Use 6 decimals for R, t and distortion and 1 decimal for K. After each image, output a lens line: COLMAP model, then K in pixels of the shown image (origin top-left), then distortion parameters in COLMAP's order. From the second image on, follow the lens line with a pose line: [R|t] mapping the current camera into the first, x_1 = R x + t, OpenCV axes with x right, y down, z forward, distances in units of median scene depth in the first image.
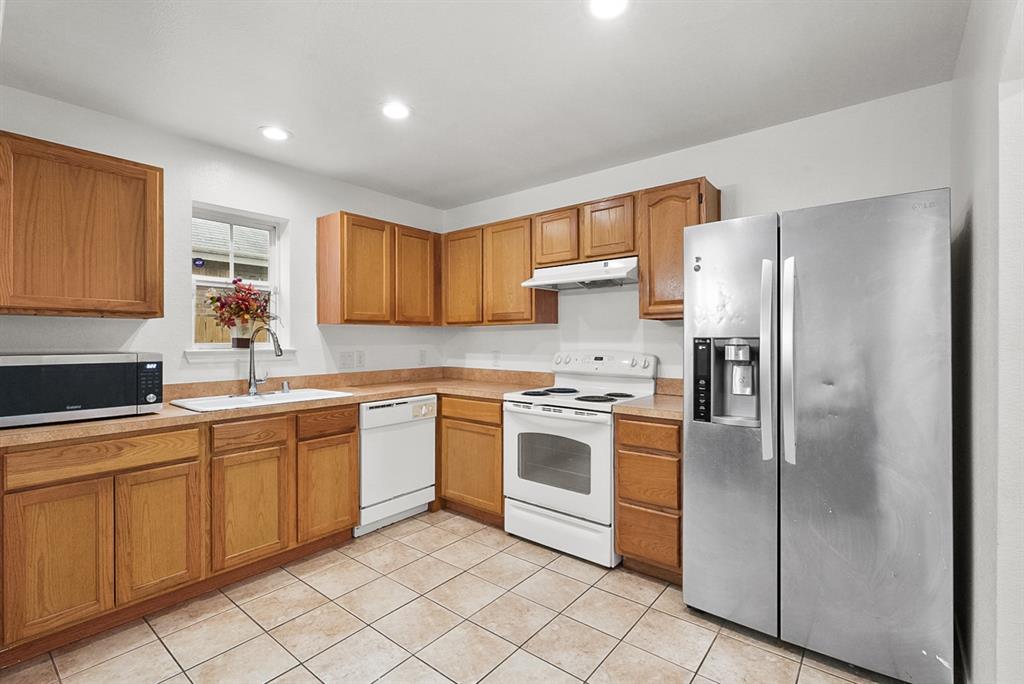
lens RADIAL K [[458.4, 0, 512.0], [0, 458.4, 342.0], [0, 0, 1]] dist [0.001439, 0.000124]
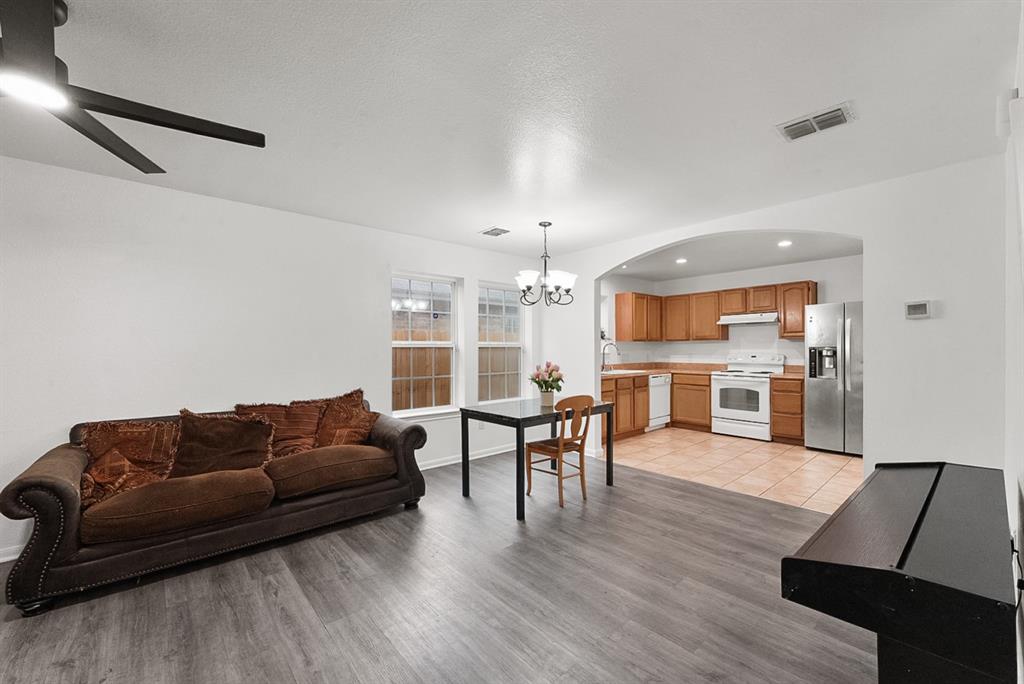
lens RADIAL K [[407.2, 0, 516.2], [0, 407.2, 352.5], [0, 0, 1]] dist [-0.001200, -0.000169]
pose [[0.986480, -0.002916, -0.163856, -0.659931], [0.003690, 0.999983, 0.004416, 0.004416], [0.163841, -0.004961, 0.986474, -1.188667]]
